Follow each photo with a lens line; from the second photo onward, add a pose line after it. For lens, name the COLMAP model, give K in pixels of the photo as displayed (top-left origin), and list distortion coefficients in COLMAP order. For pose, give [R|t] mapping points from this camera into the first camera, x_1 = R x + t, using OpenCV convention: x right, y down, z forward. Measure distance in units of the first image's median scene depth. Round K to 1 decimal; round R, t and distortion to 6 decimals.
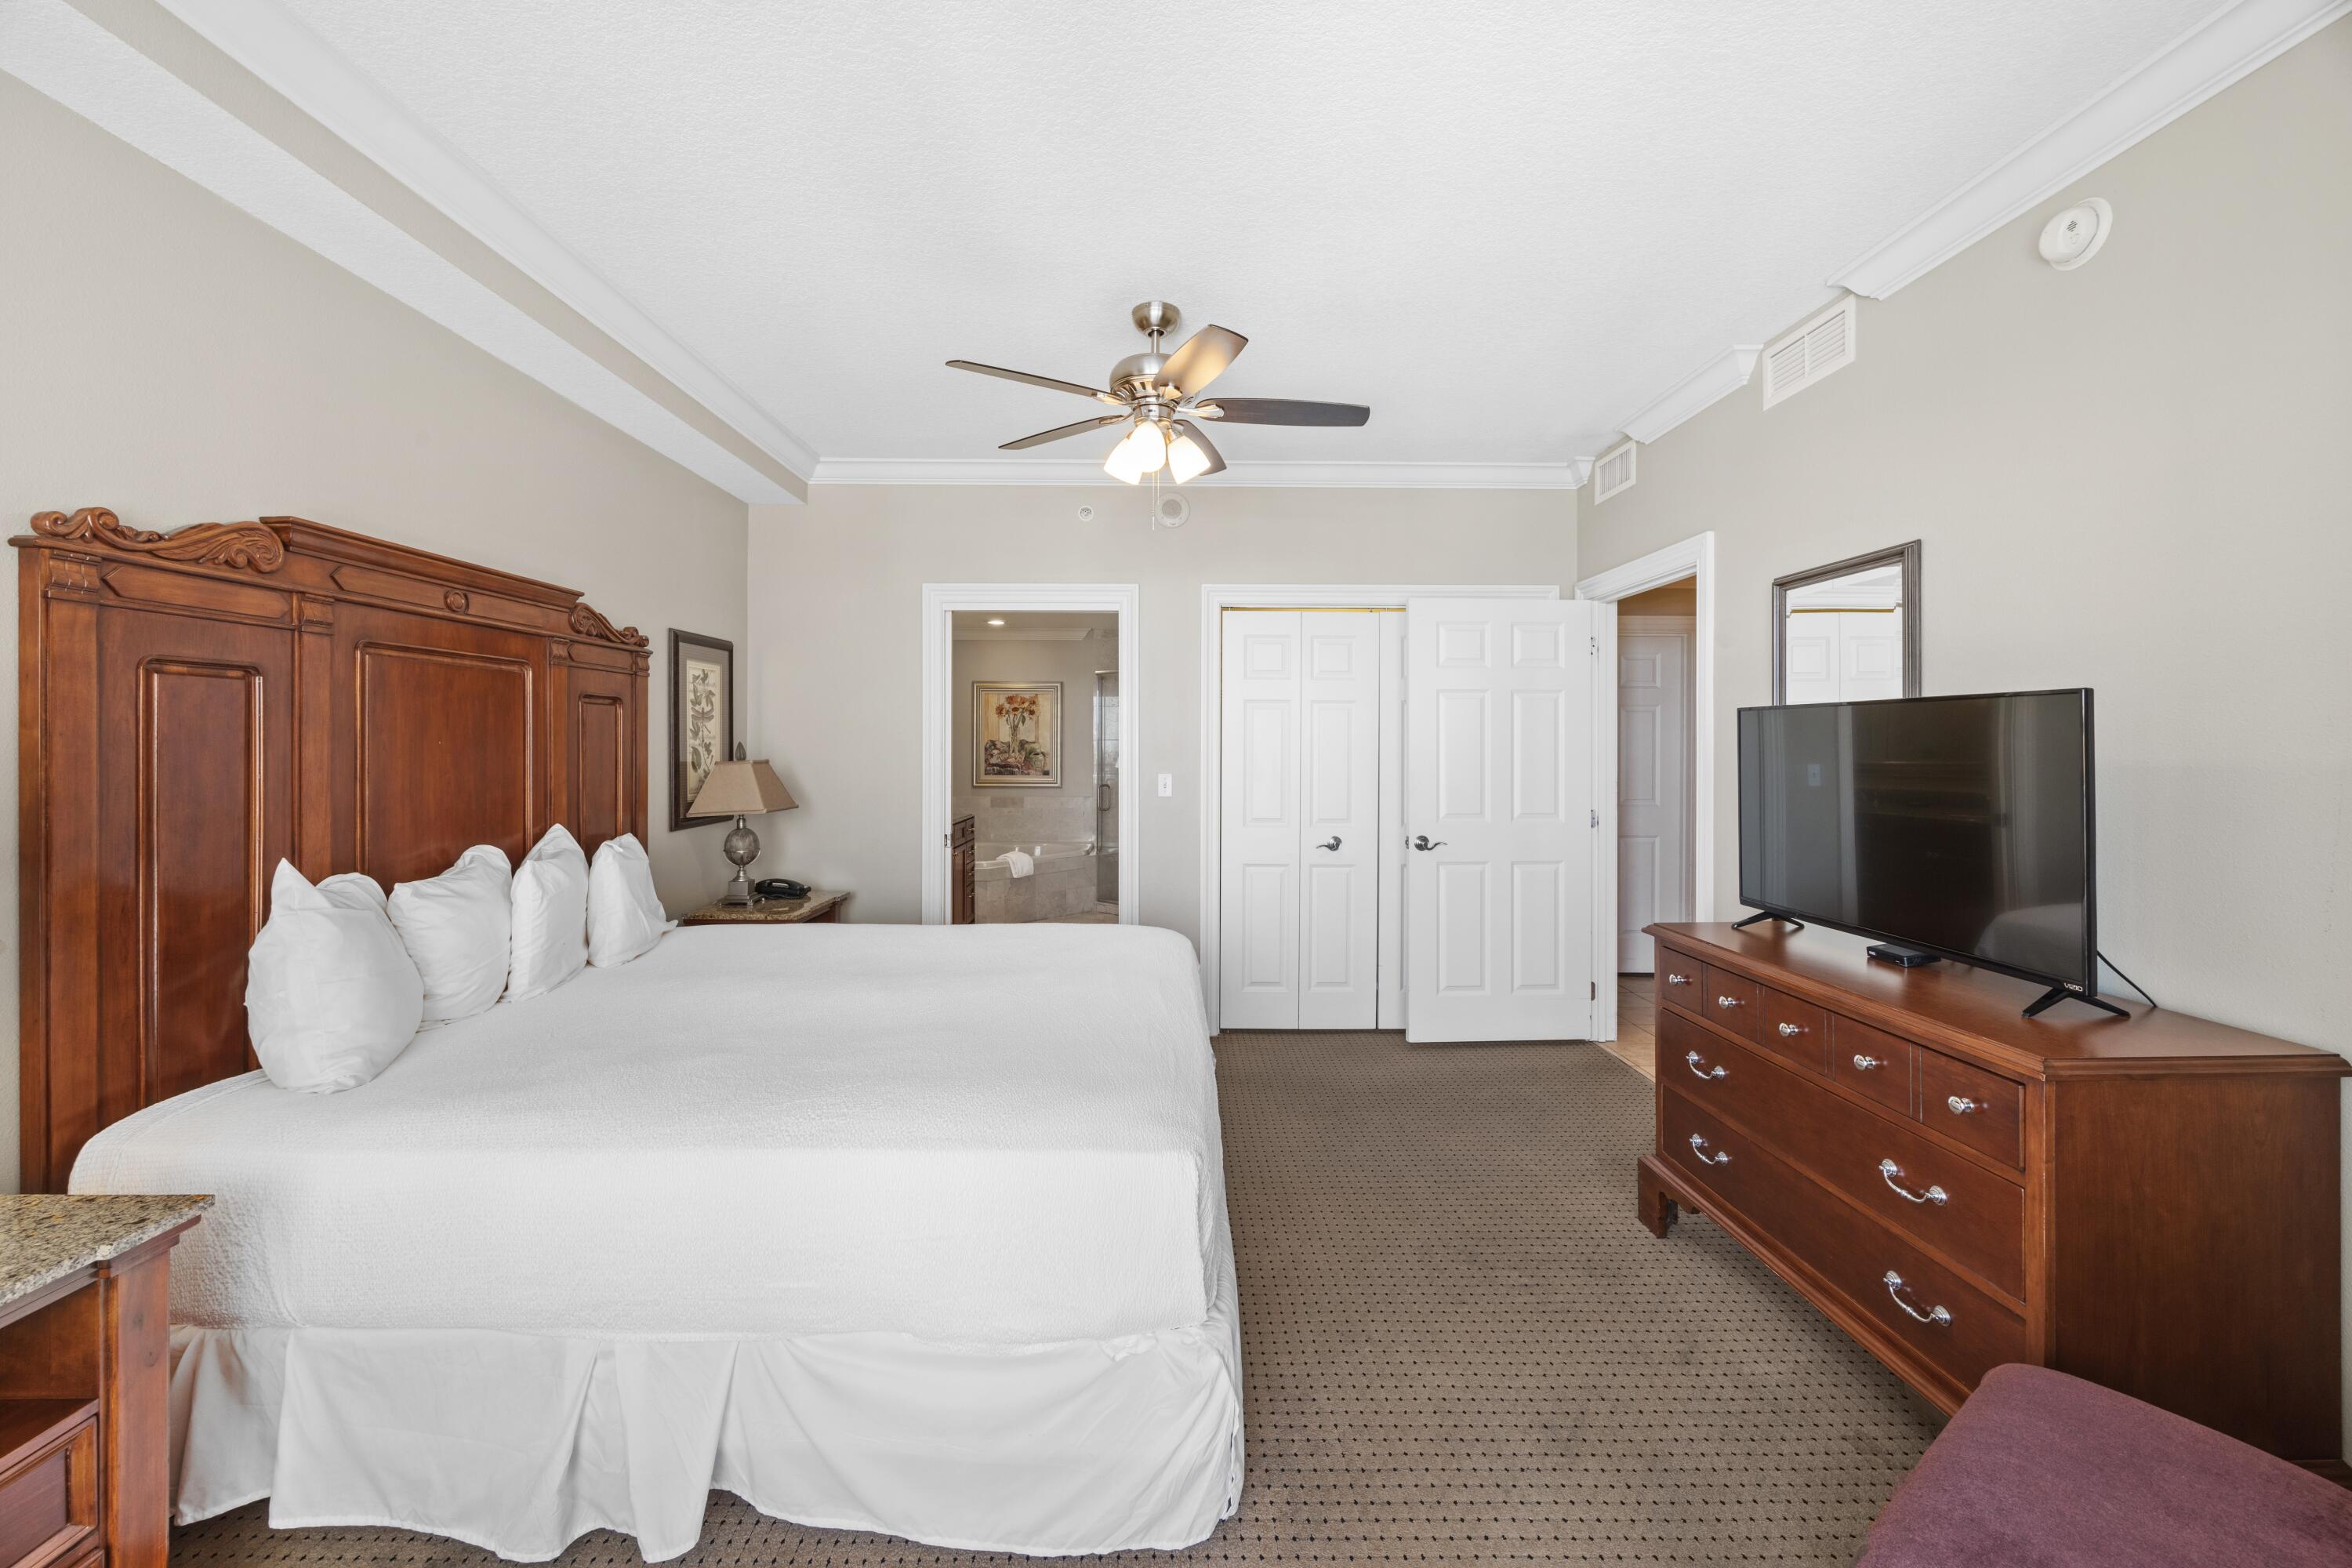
lens RADIAL K [[917.0, 0, 1175.4], [0, 917.0, 739.7], [0, 0, 1]] dist [0.000393, 0.000057]
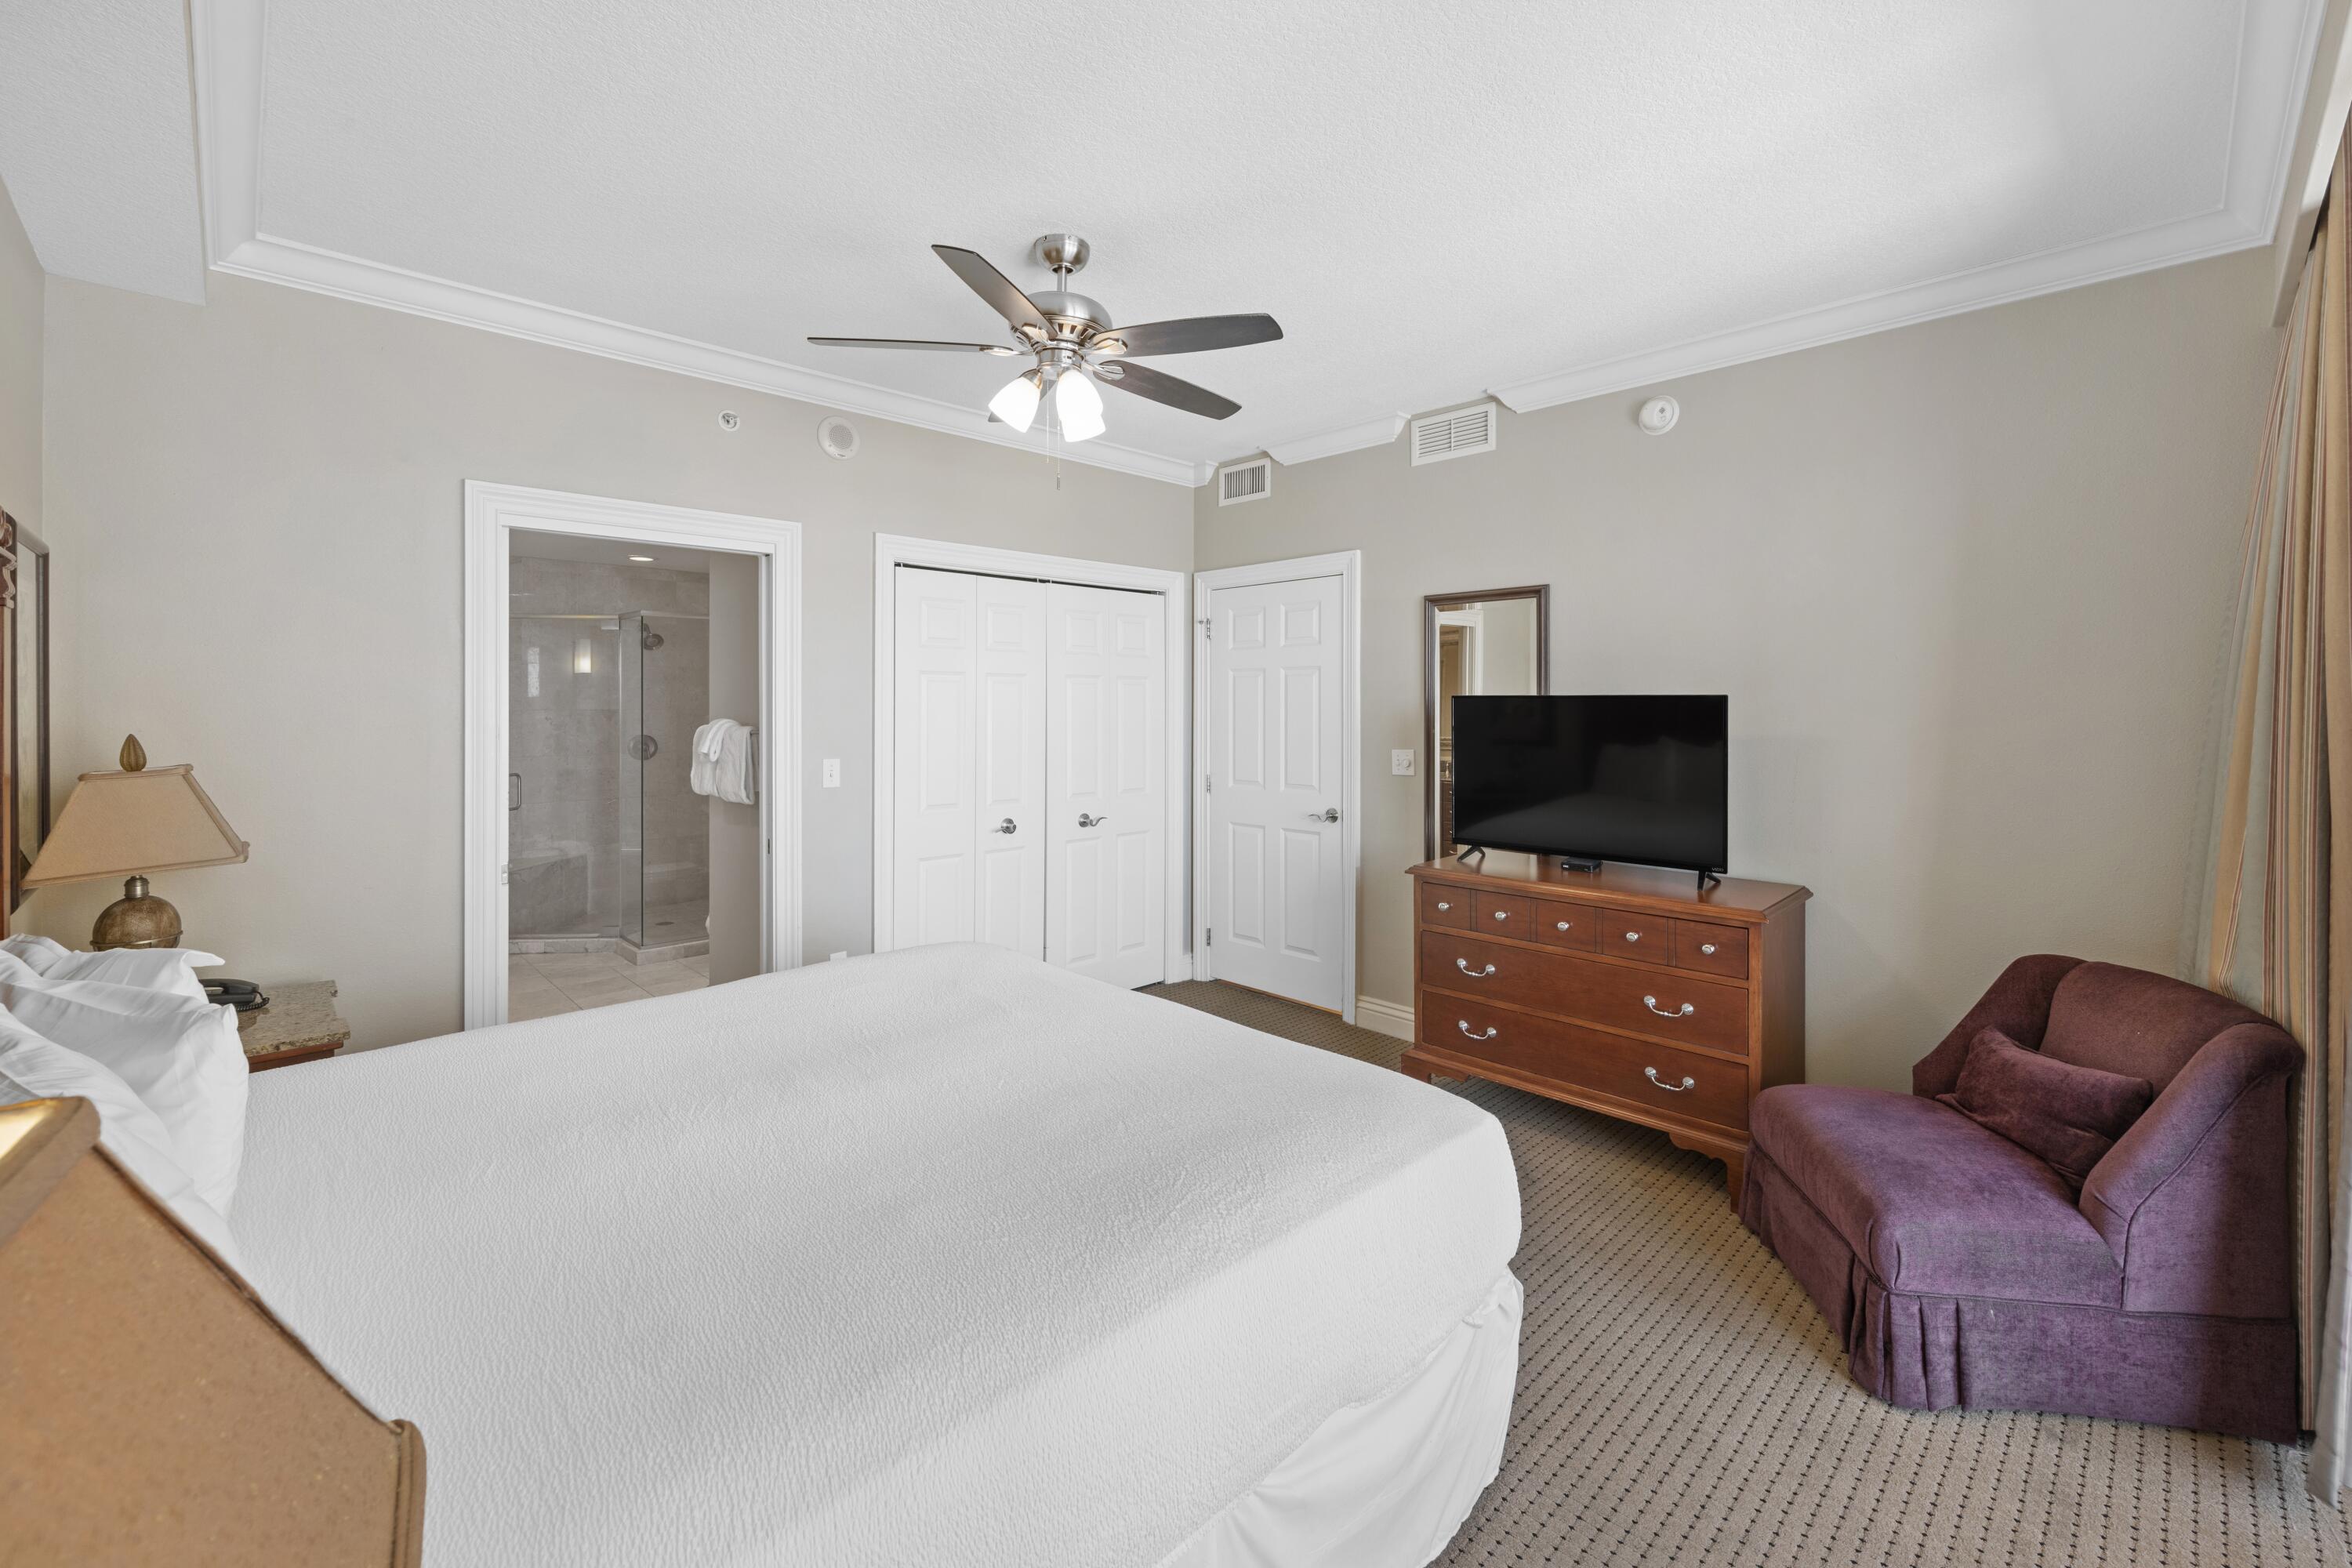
lens RADIAL K [[975.2, 0, 1202.8], [0, 975.2, 704.3], [0, 0, 1]] dist [-0.000698, 0.000331]
pose [[0.713558, -0.002077, 0.700593, -0.385417], [-0.002514, 0.999982, 0.005526, -0.017984], [-0.700592, -0.005704, 0.713539, 0.149748]]
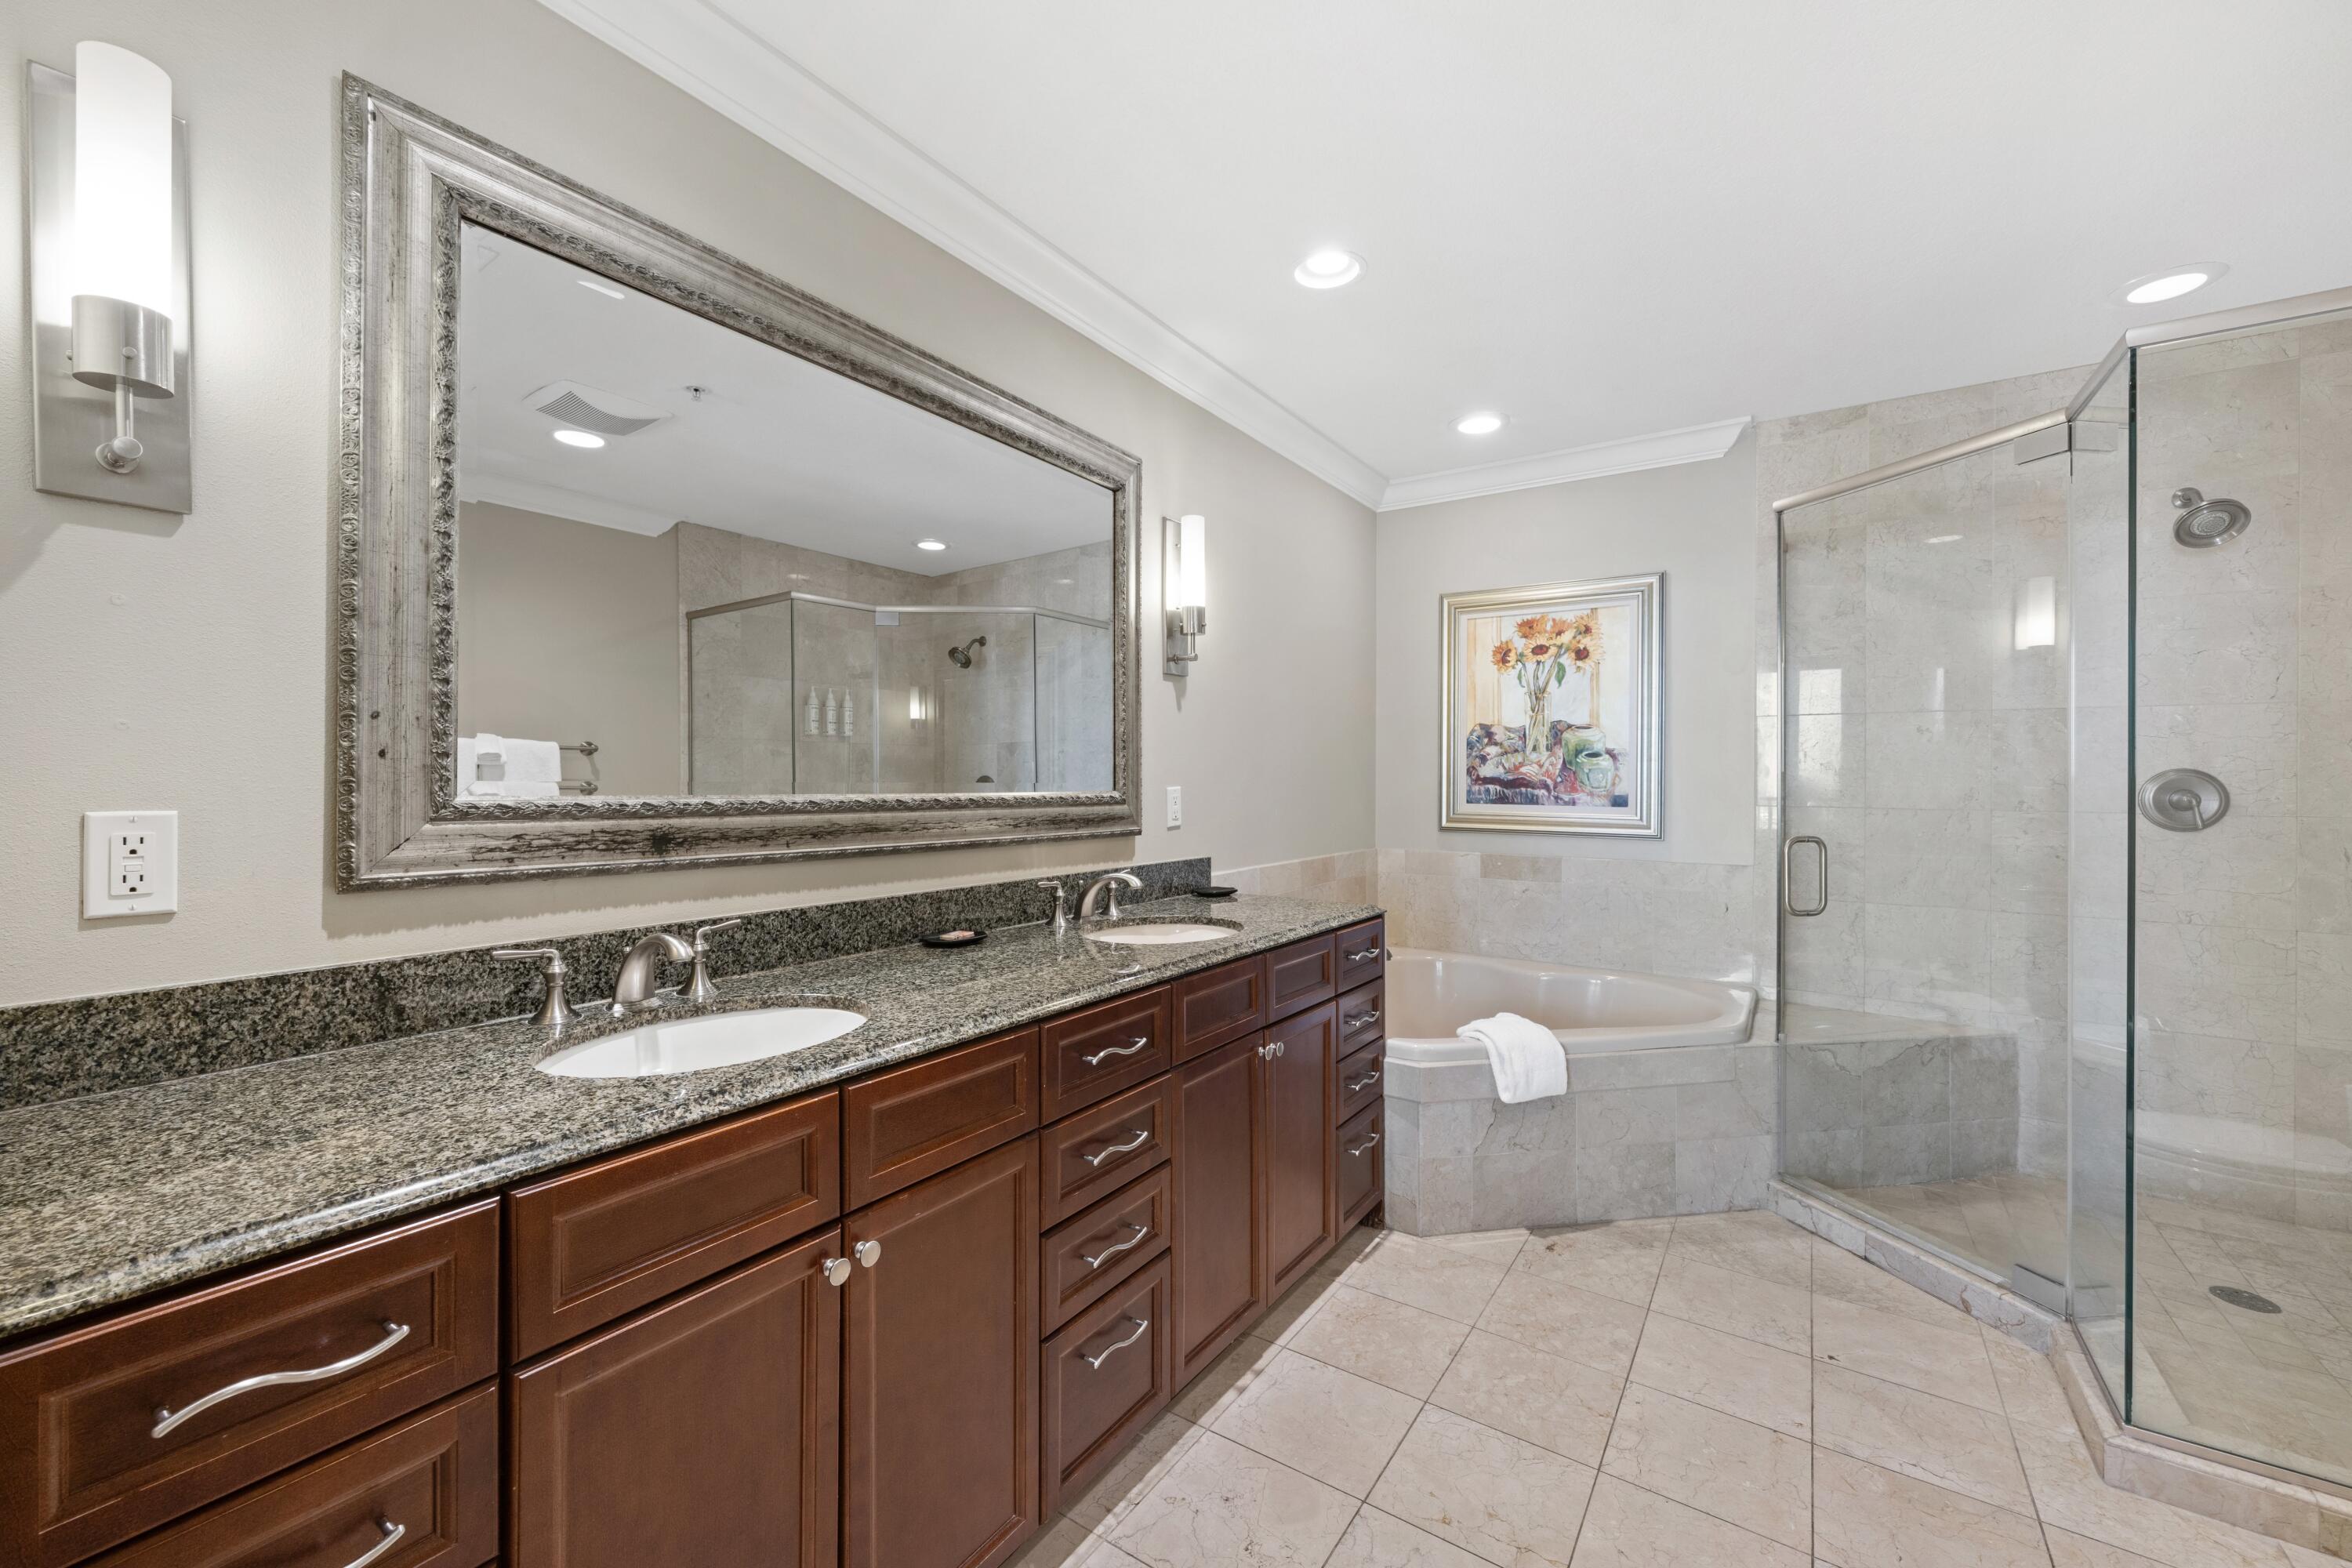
lens RADIAL K [[917.0, 0, 1174.5], [0, 917.0, 770.1], [0, 0, 1]] dist [0.000393, 0.000057]
pose [[0.813746, 0.000430, -0.581221, -0.120204], [-0.001586, 0.999998, -0.001480, 0.043136], [0.581219, 0.002127, 0.813744, 1.021229]]
